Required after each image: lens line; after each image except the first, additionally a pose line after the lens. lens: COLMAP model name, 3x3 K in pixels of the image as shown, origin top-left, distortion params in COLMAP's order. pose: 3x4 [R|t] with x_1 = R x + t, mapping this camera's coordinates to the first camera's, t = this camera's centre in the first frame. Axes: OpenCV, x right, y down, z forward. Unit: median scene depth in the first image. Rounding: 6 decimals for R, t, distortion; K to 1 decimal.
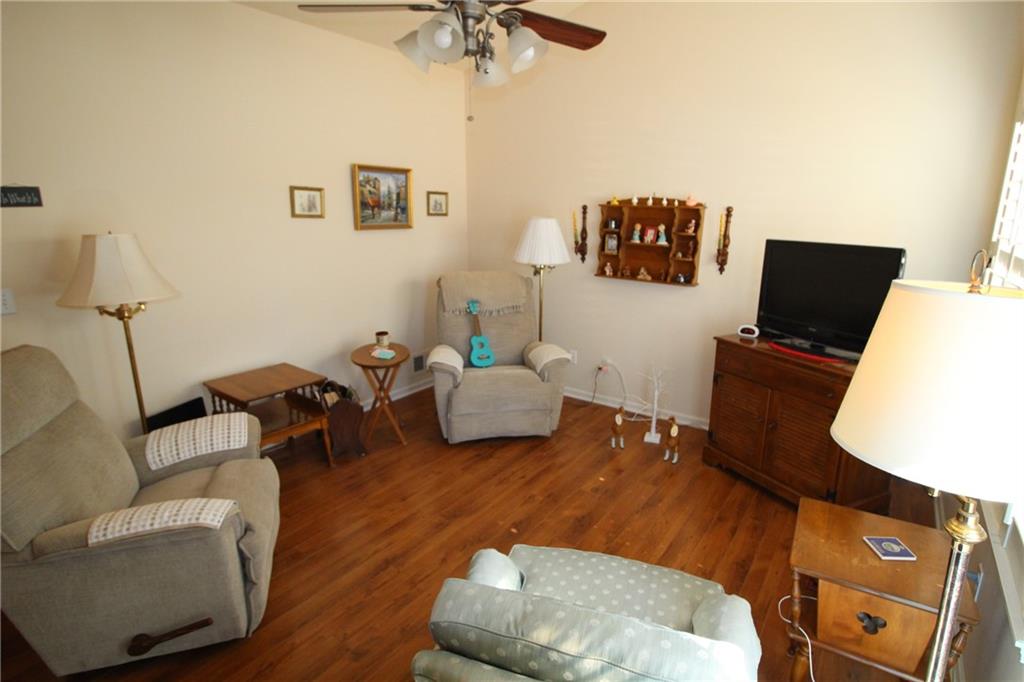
lens RADIAL K [[520.0, 0, 512.0], [0, 520.0, 323.5], [0, 0, 1]] dist [0.001854, 0.000256]
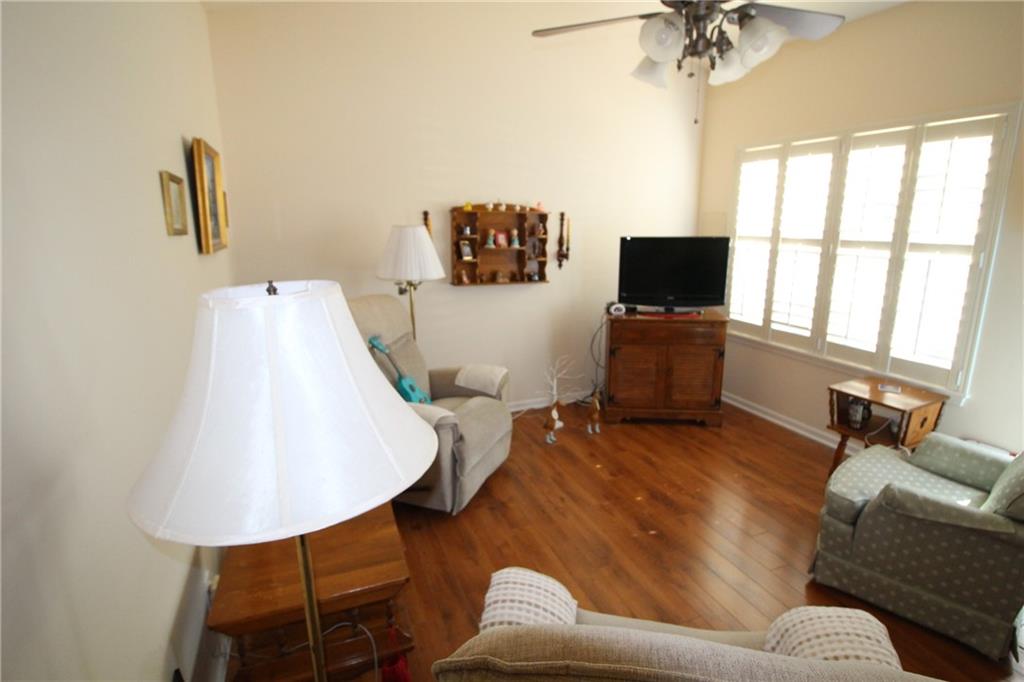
lens RADIAL K [[527.3, 0, 511.0], [0, 527.3, 315.7], [0, 0, 1]] dist [-0.000188, 0.000101]
pose [[0.519073, -0.163025, 0.839039, -0.663593], [0.189377, 0.979180, 0.073096, -0.098190], [-0.833486, 0.120953, 0.539139, 0.453754]]
